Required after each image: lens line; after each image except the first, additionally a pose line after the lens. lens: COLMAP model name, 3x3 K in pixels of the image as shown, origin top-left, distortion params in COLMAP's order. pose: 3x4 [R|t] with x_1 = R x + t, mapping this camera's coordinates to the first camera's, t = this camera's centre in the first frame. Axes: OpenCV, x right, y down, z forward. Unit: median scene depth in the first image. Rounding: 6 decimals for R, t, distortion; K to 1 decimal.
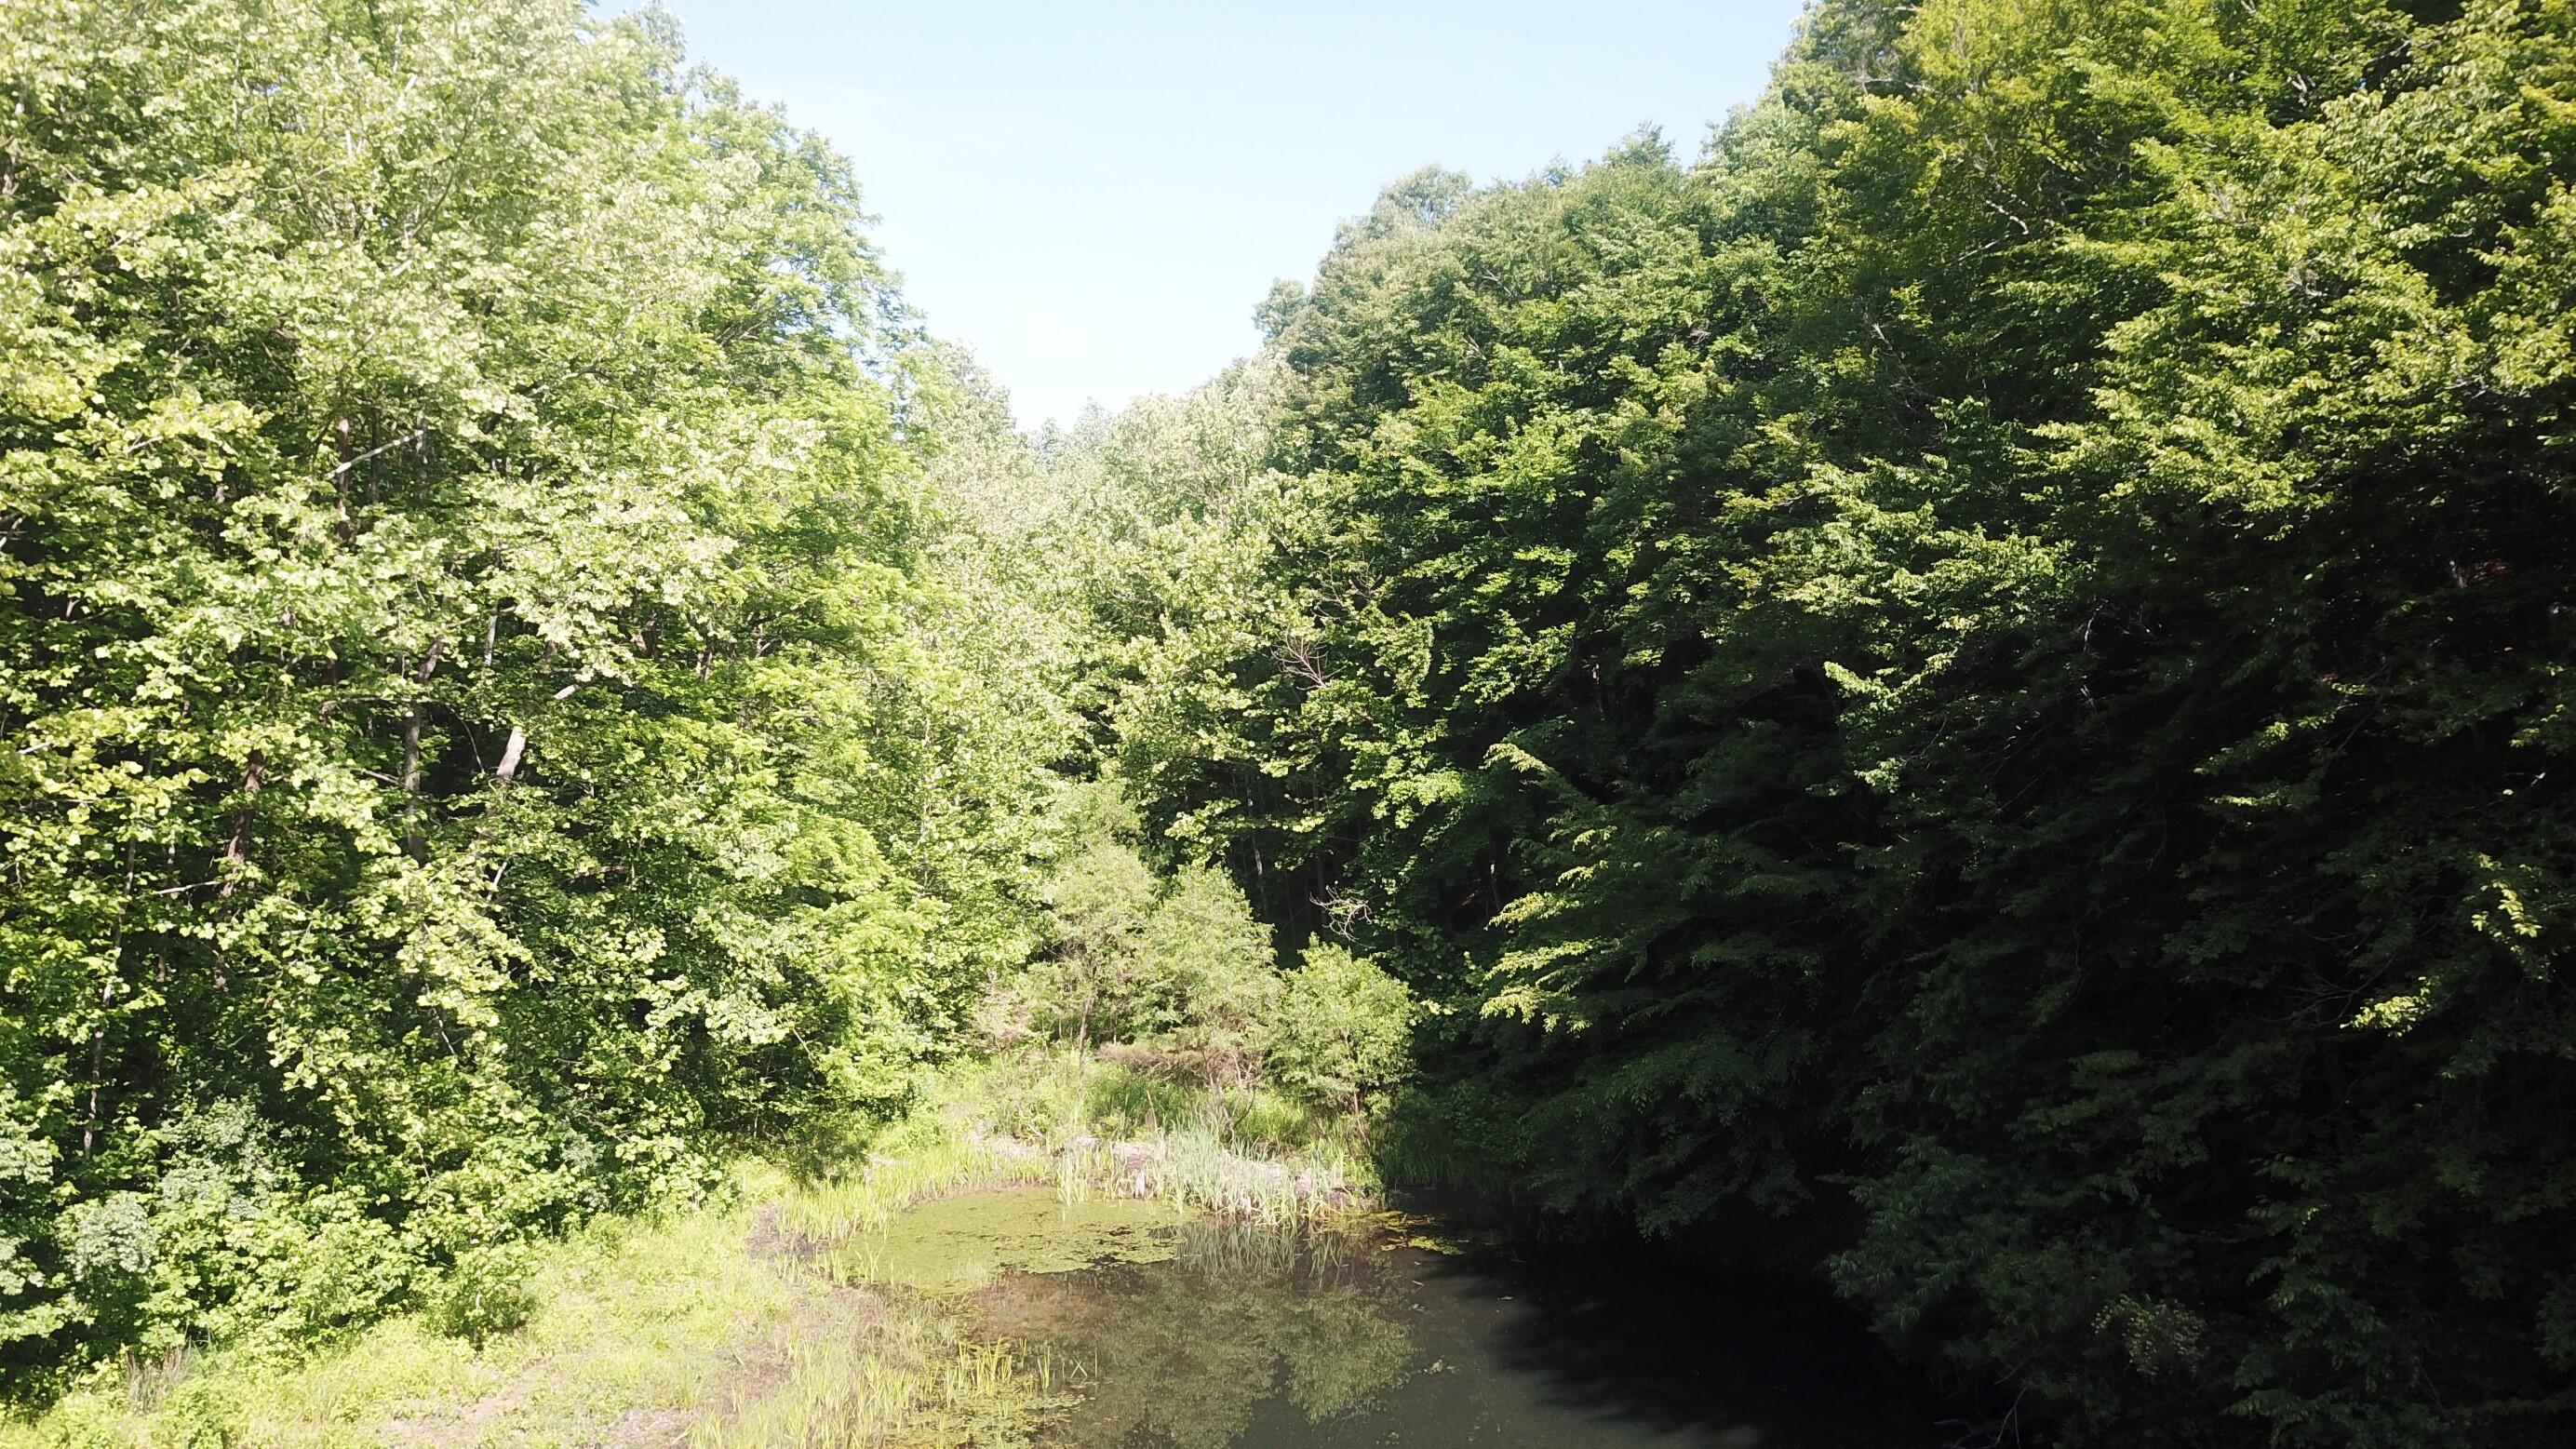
lens RADIAL K [[1995.9, 0, 1288.0], [0, 1995.9, 724.5], [0, 0, 1]] dist [0.096269, -0.278508]
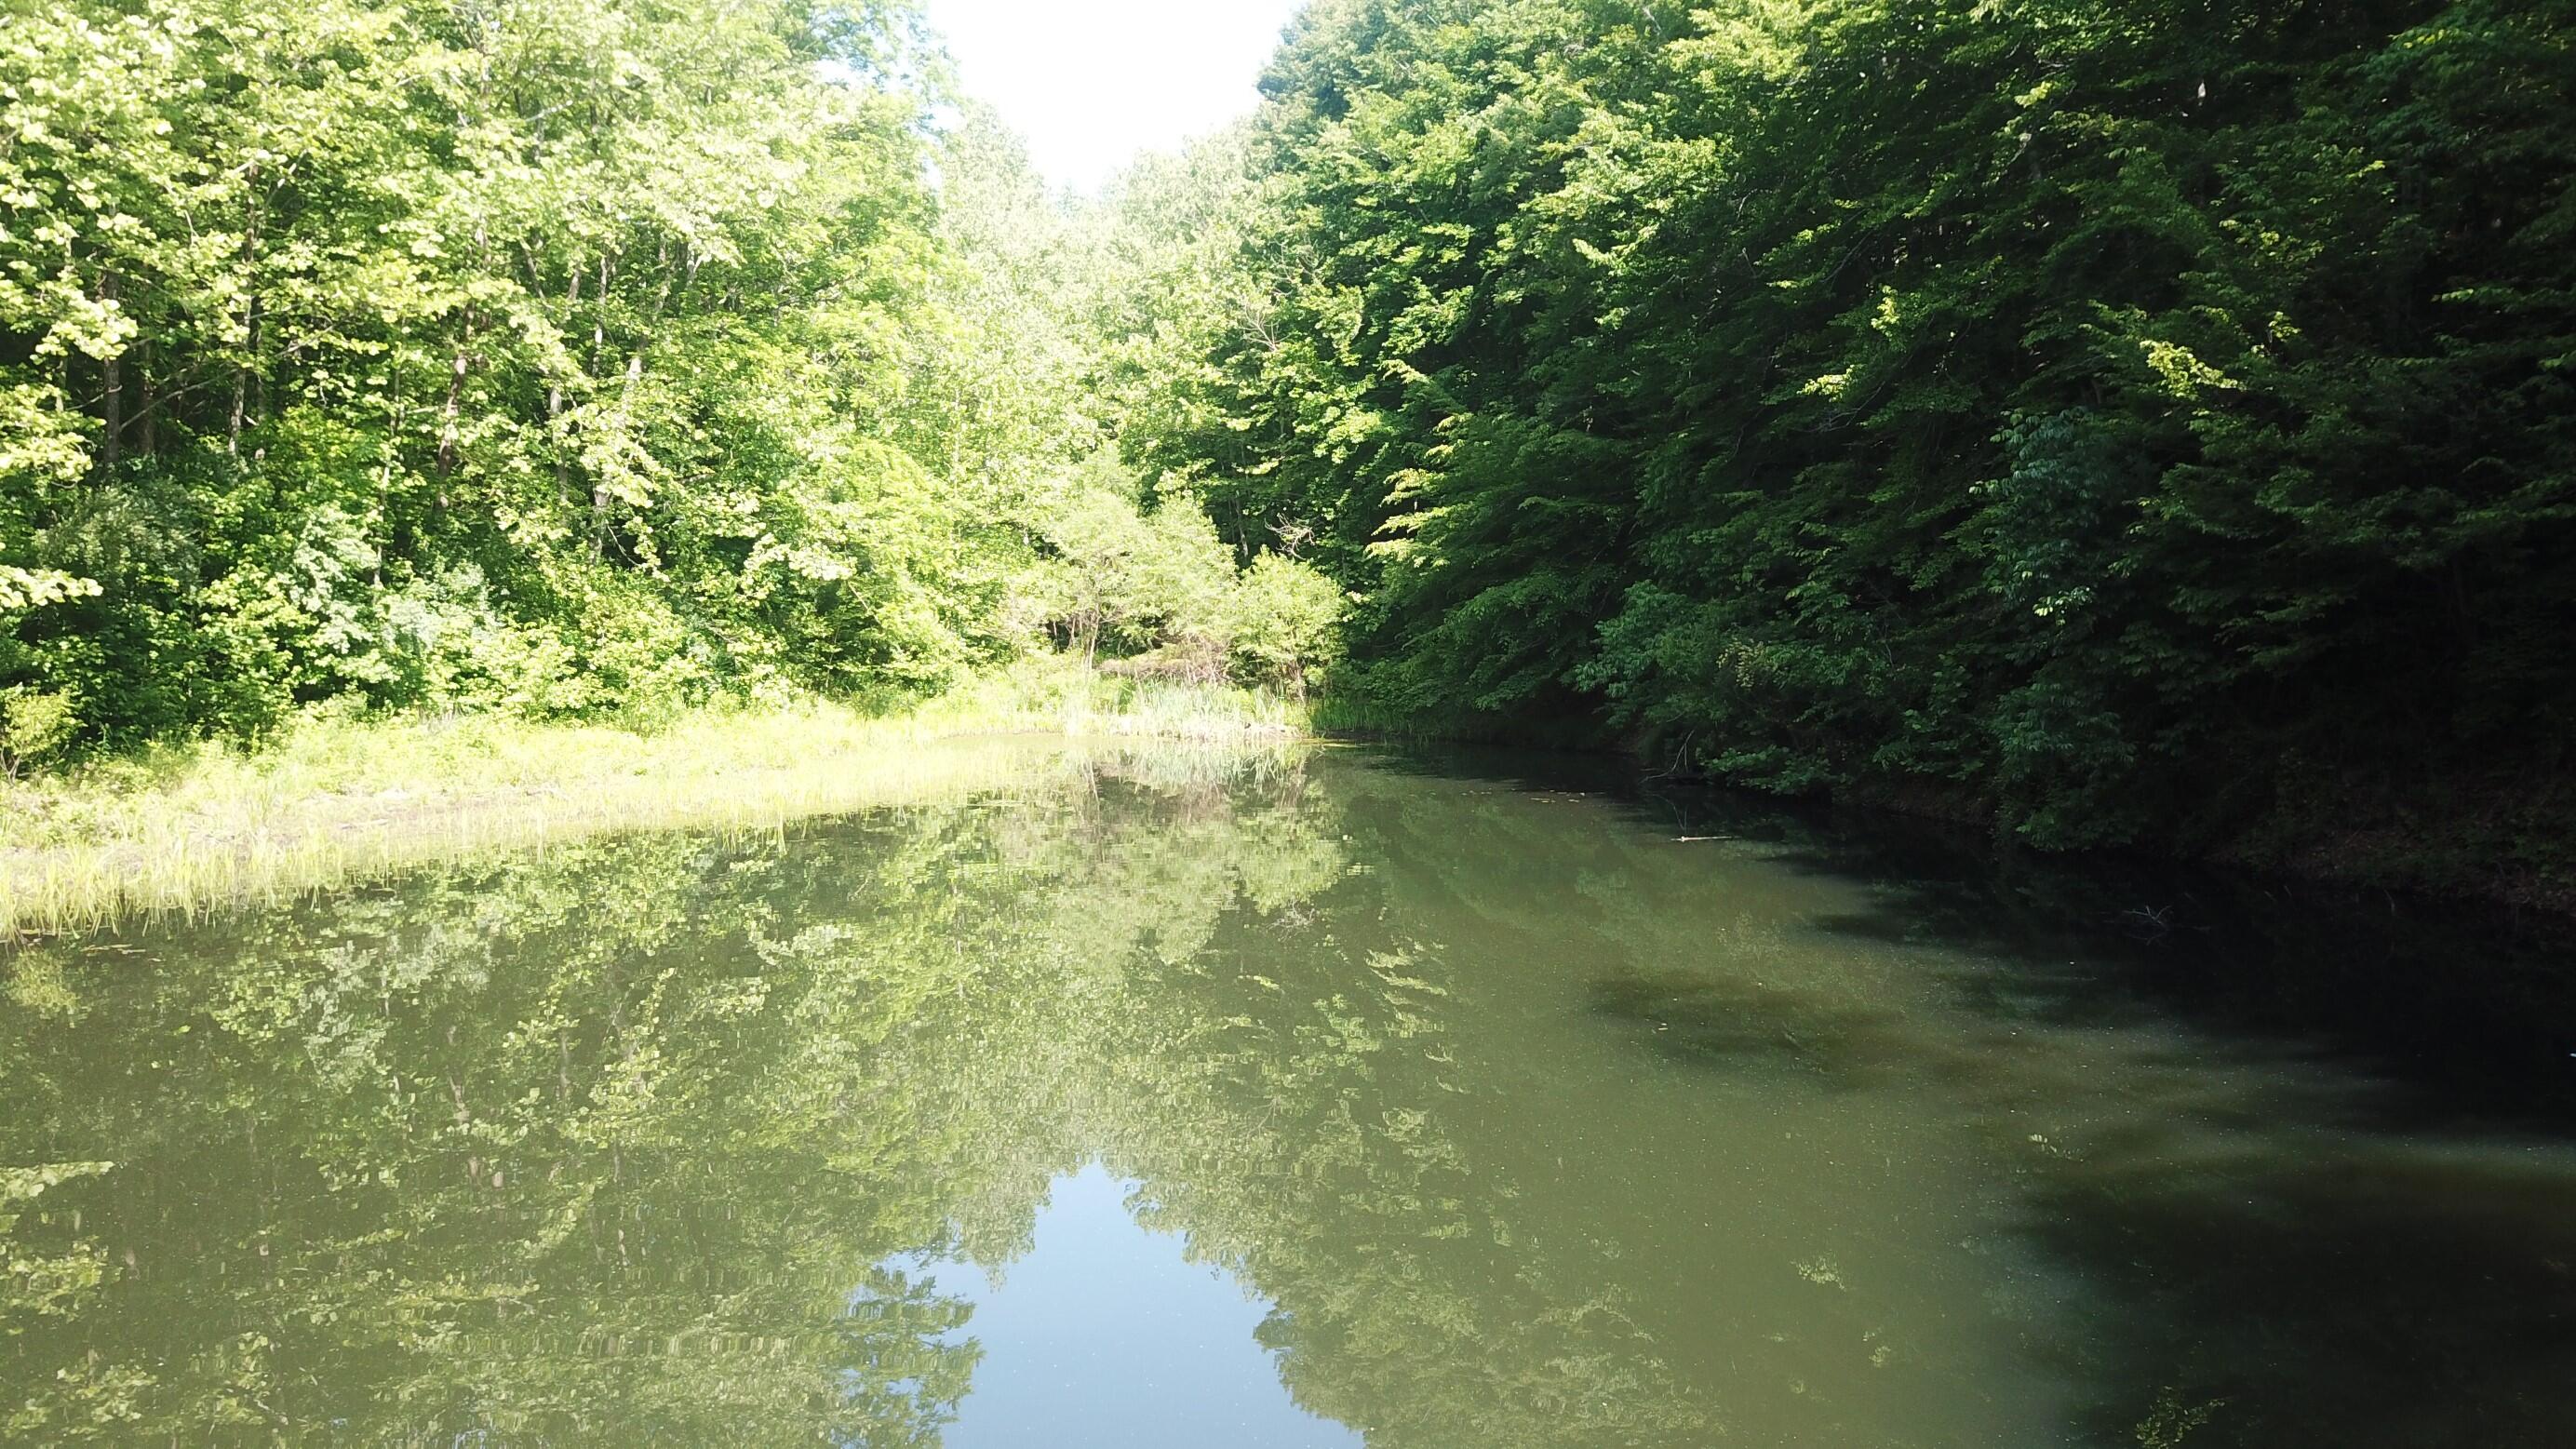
lens RADIAL K [[1887.7, 0, 1288.0], [0, 1887.7, 724.5], [0, 0, 1]] dist [-0.000751, -0.132815]
pose [[0.999950, 0.003707, -0.009272, 0.038377], [-0.002583, 0.992951, 0.118499, 0.075279], [0.009646, -0.118469, 0.992911, -0.182009]]
